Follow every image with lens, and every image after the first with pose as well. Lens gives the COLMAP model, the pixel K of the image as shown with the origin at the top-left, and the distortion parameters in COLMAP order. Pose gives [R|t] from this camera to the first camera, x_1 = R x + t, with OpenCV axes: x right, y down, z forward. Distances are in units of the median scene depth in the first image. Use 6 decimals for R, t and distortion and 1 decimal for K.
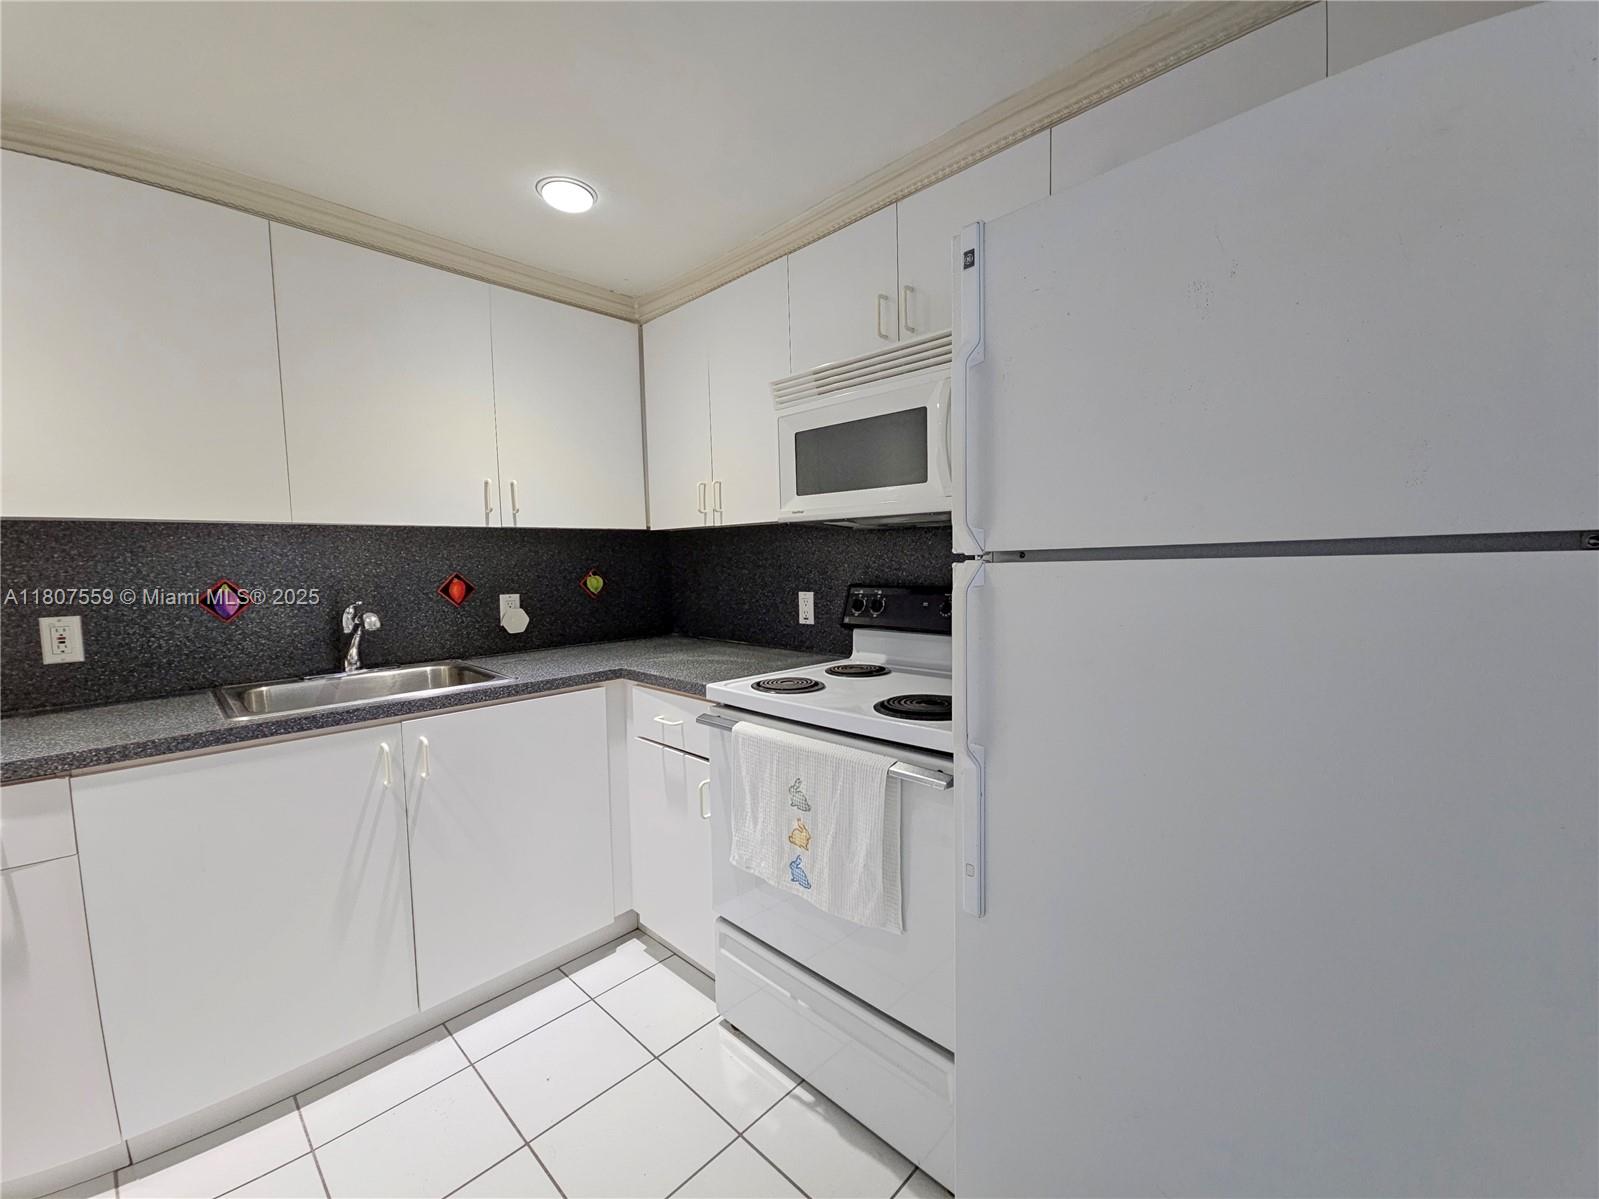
lens RADIAL K [[637.2, 0, 796.7], [0, 637.2, 599.8], [0, 0, 1]] dist [0.019609, -0.017456]
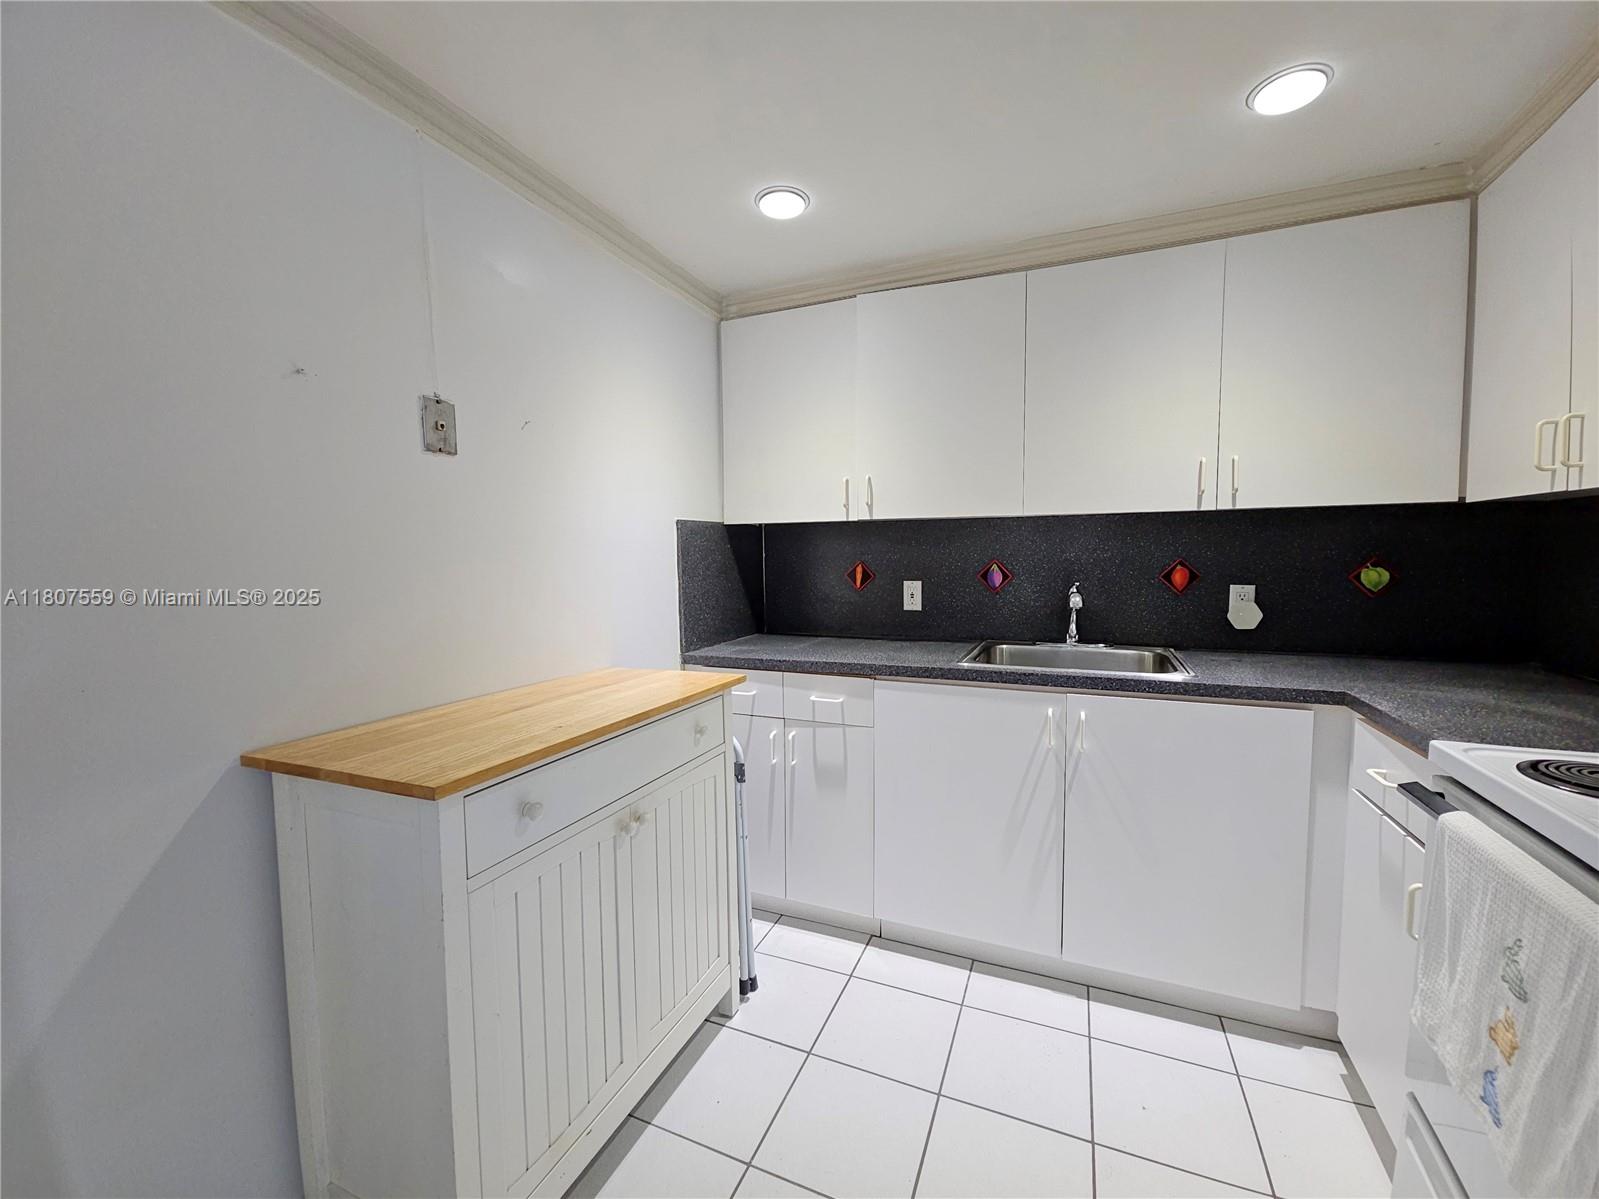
lens RADIAL K [[649.8, 0, 807.7], [0, 649.8, 596.9], [0, 0, 1]] dist [0.000758, -0.005795]
pose [[0.359083, 0.077527, -0.930080, 0.203477], [-0.058924, 0.996439, 0.060310, -0.013172], [0.931444, 0.033147, 0.362373, 0.144475]]
